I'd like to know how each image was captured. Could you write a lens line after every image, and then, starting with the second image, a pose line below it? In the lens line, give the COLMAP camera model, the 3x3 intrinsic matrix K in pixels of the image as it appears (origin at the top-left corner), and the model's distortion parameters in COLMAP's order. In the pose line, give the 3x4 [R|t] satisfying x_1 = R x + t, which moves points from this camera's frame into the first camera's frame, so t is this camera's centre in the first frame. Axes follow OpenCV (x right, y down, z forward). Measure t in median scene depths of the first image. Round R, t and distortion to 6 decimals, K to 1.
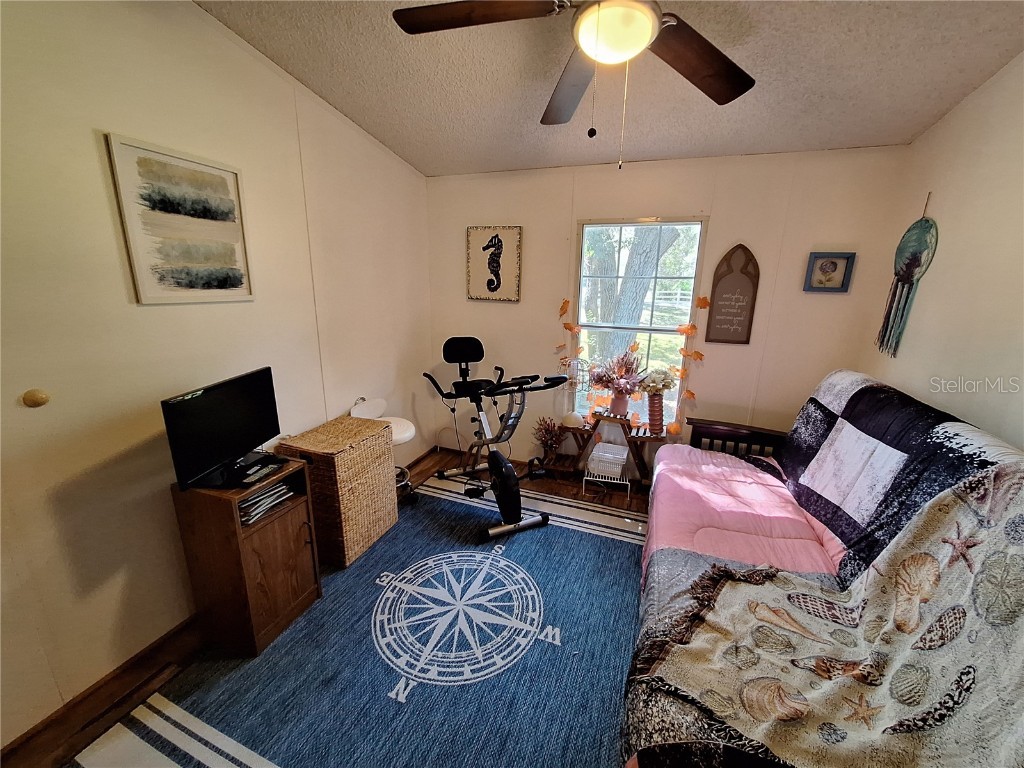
lens RADIAL K [[405.7, 0, 511.5], [0, 405.7, 384.8], [0, 0, 1]] dist [-0.008099, 0.002147]
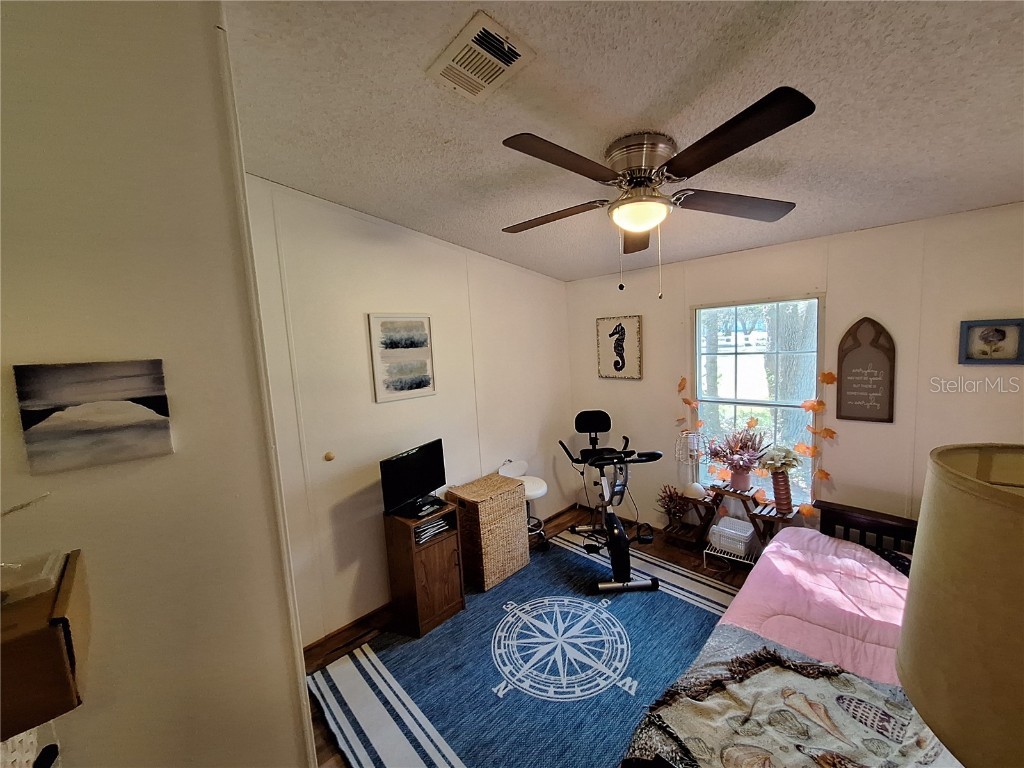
lens RADIAL K [[405.7, 0, 511.4], [0, 405.7, 381.4], [0, 0, 1]] dist [-0.008099, 0.002147]
pose [[0.894888, -0.030593, -0.445240, 0.321187], [-0.030118, 0.991234, -0.128643, -0.070564], [0.445272, 0.128531, 0.886122, -0.255123]]
